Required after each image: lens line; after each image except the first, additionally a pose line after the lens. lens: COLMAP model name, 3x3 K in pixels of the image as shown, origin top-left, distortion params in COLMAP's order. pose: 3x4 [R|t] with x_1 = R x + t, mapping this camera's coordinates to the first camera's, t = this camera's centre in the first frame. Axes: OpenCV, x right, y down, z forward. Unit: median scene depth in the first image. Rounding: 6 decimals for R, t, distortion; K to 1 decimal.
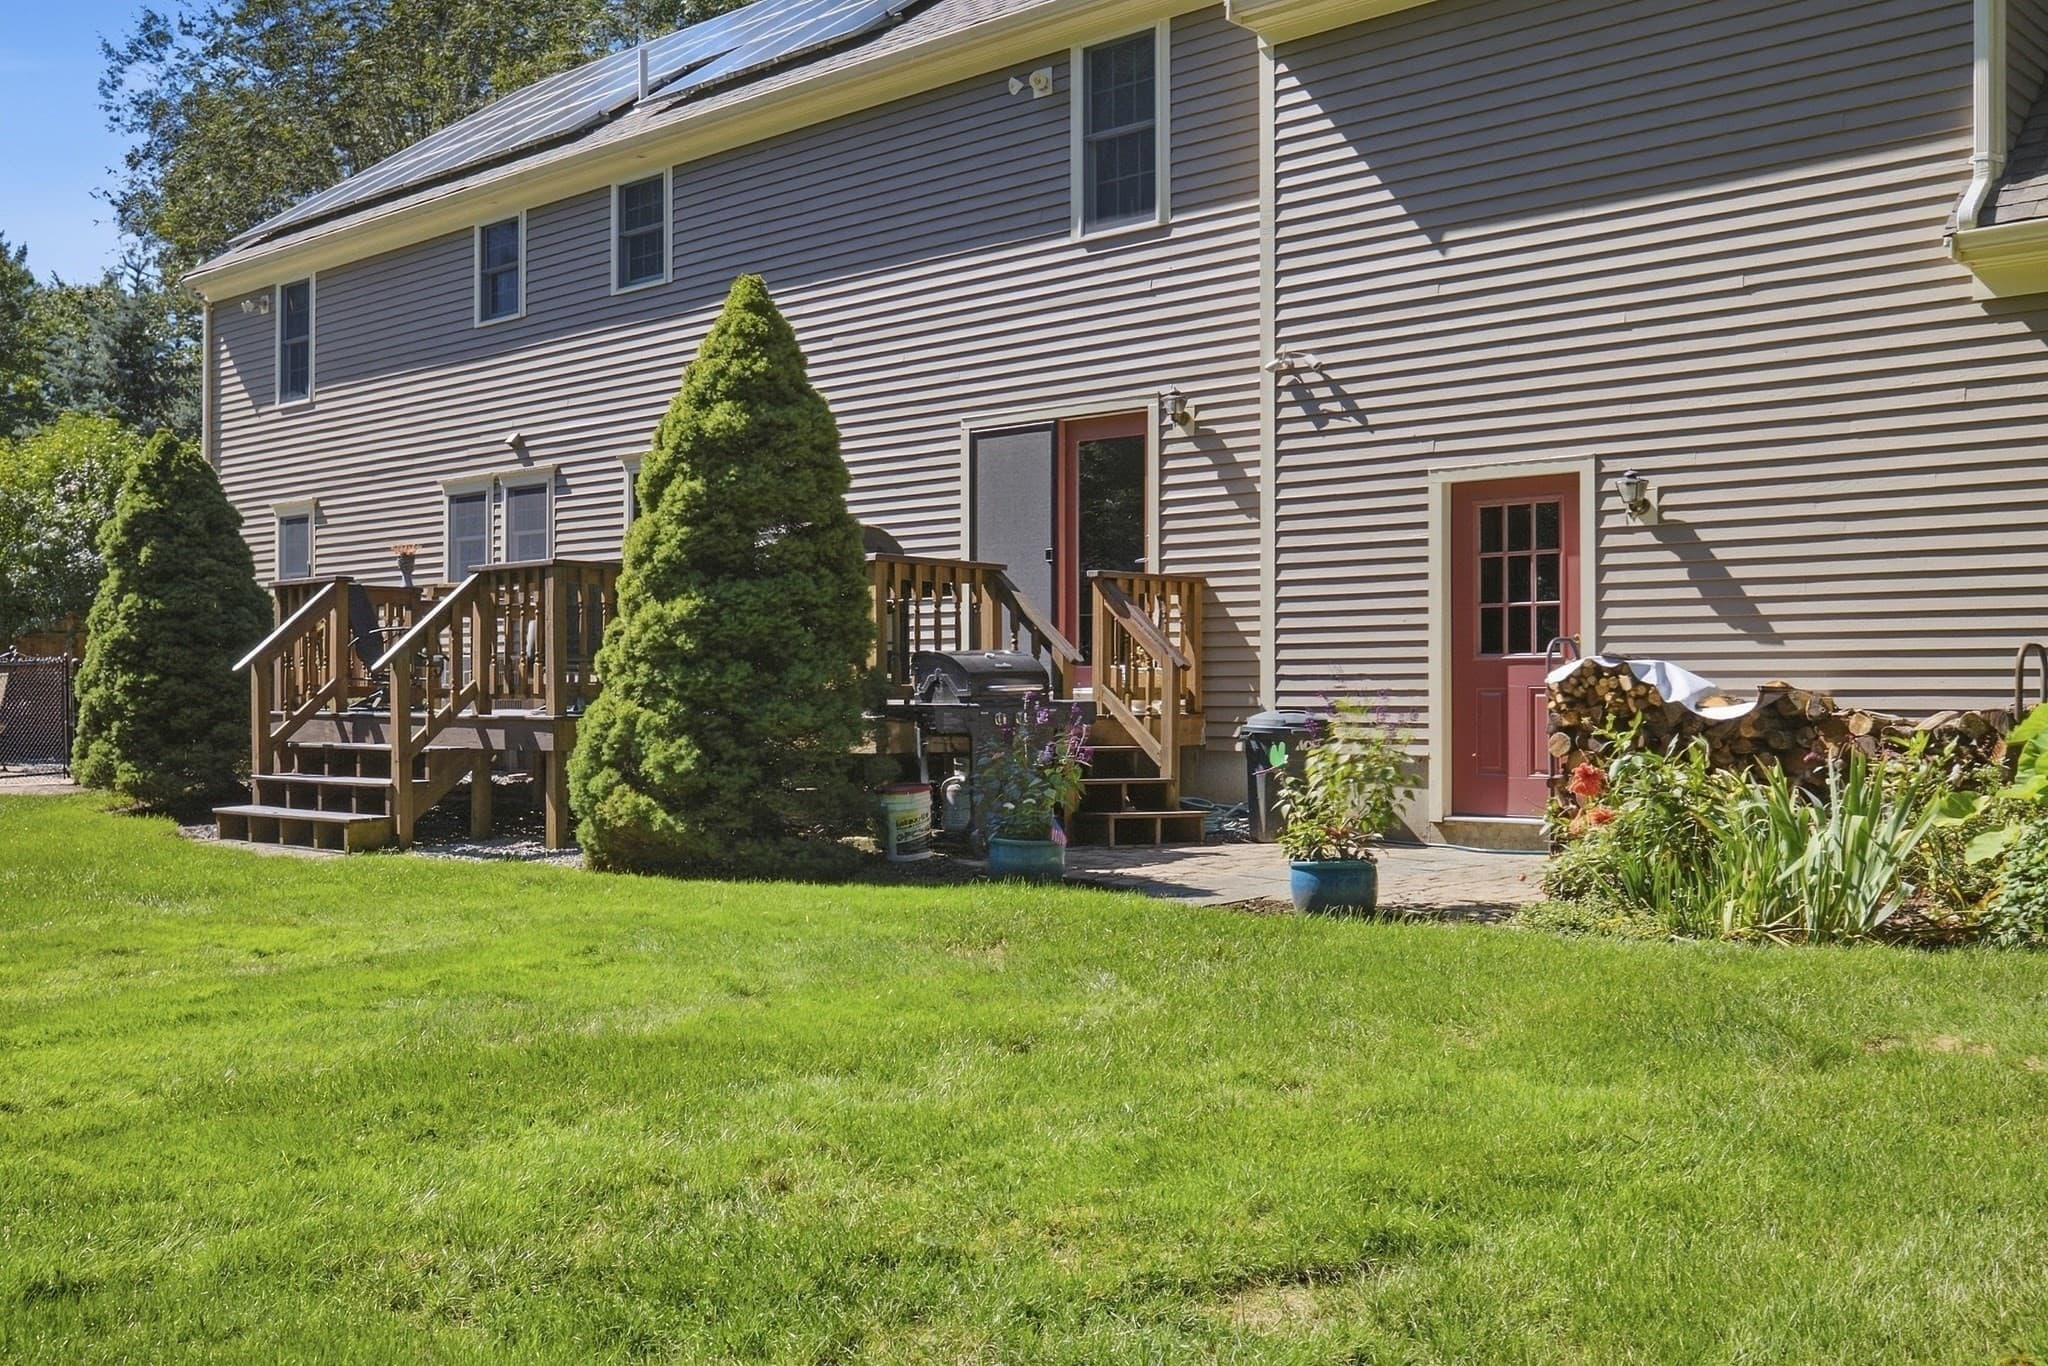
lens RADIAL K [[1932.0, 0, 1024.0], [0, 1932.0, 683.0], [0, 0, 1]] dist [0.001647, -0.004849]
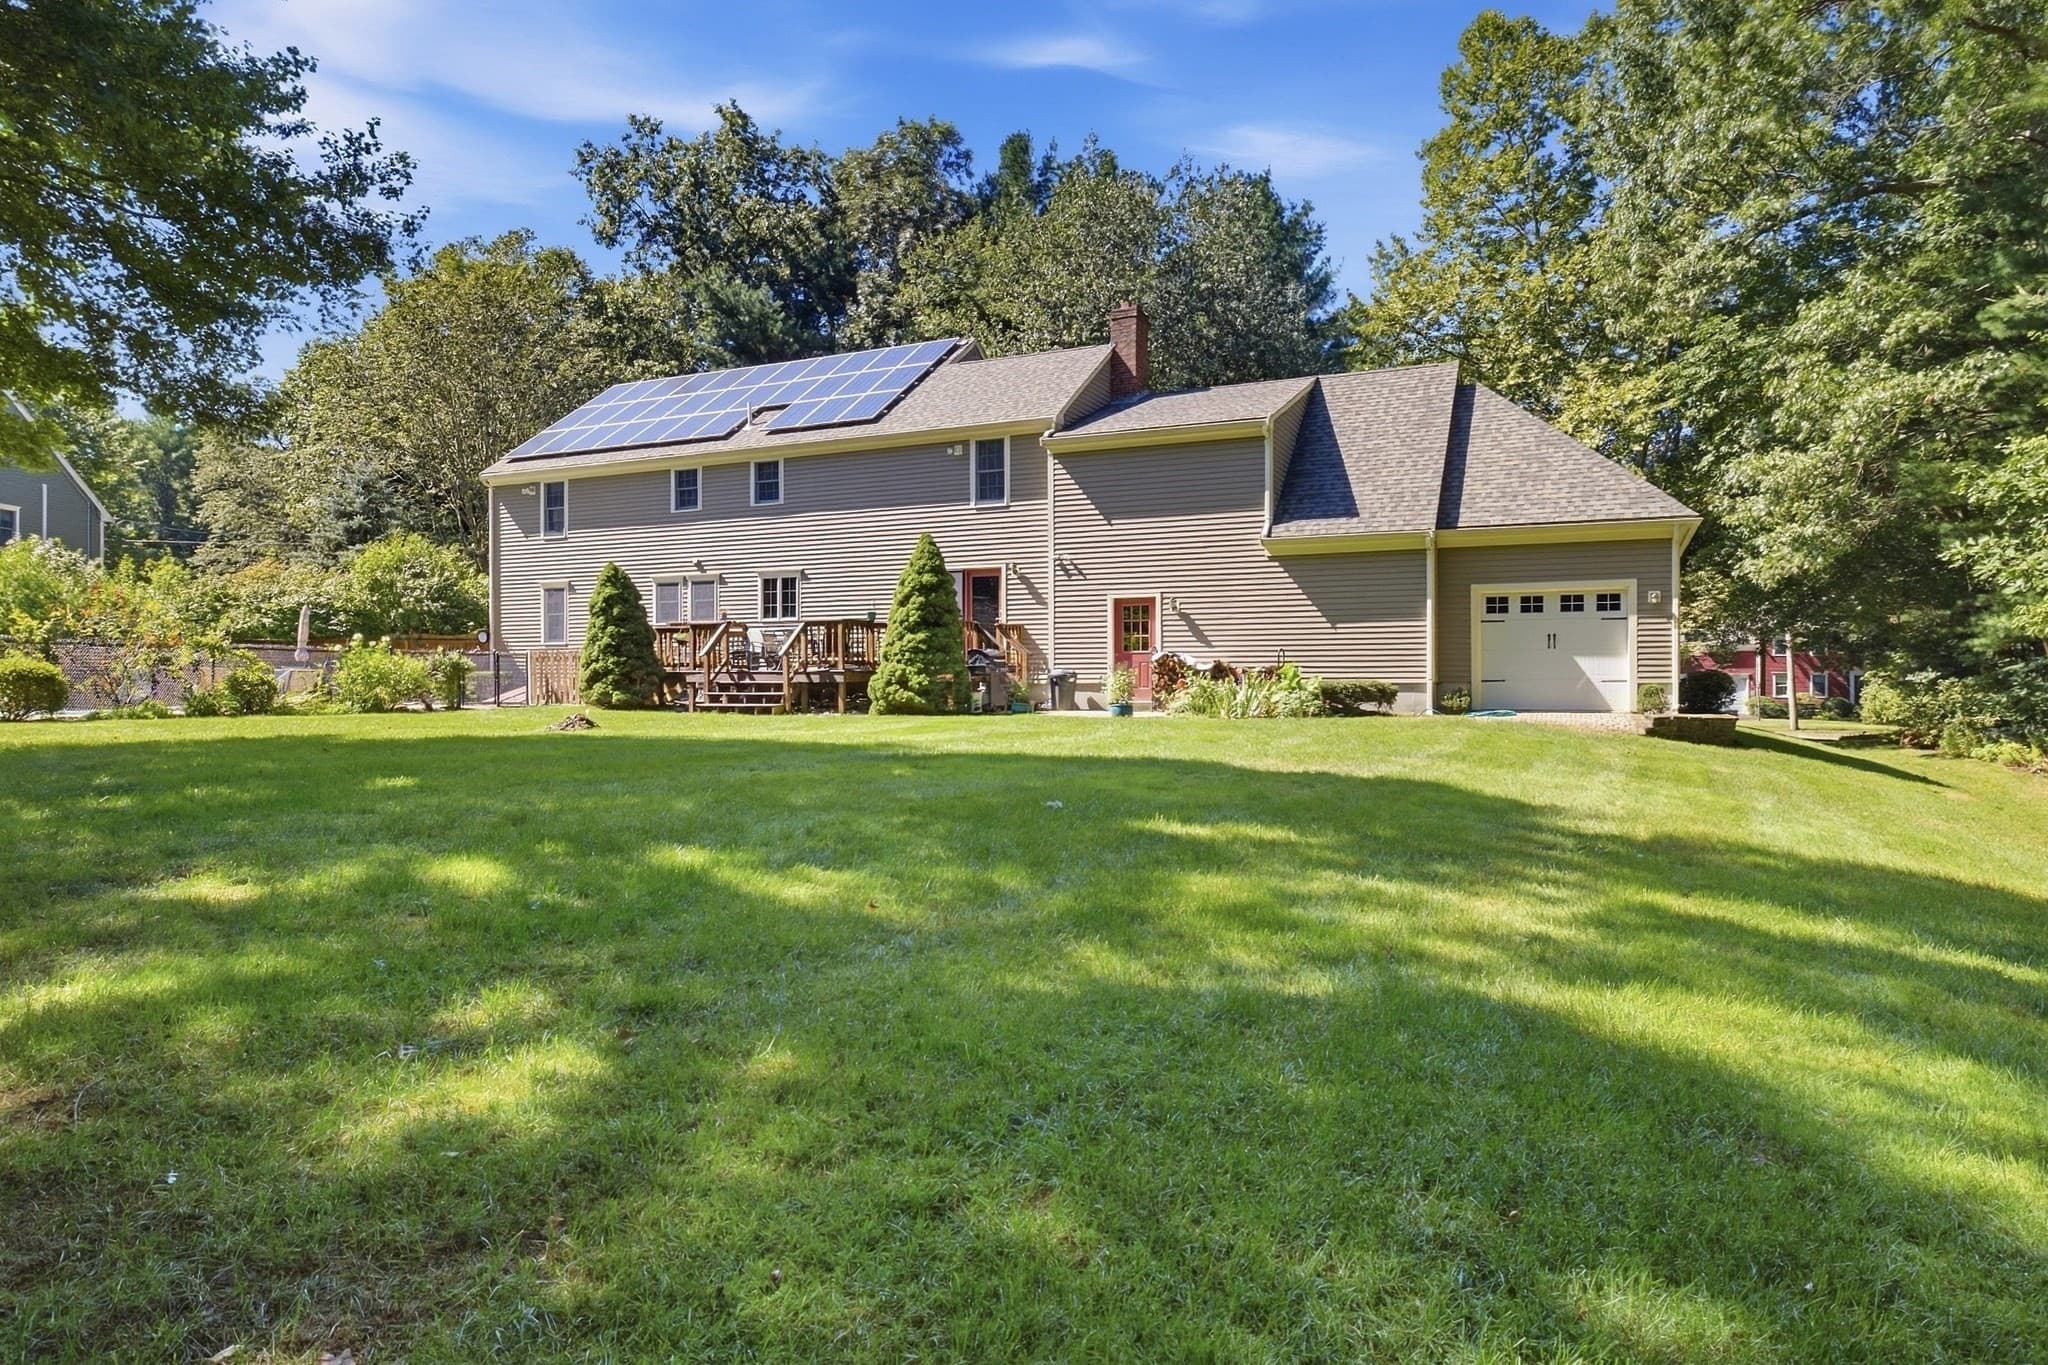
lens RADIAL K [[1133.4, 0, 1024.0], [0, 1133.4, 682.5], [0, 0, 1]] dist [-0.000270, -0.000030]
pose [[0.952569, -0.004946, 0.304281, -0.496832], [0.002012, 0.999948, 0.009956, 0.018259], [-0.304314, -0.008872, 0.952530, -0.755498]]
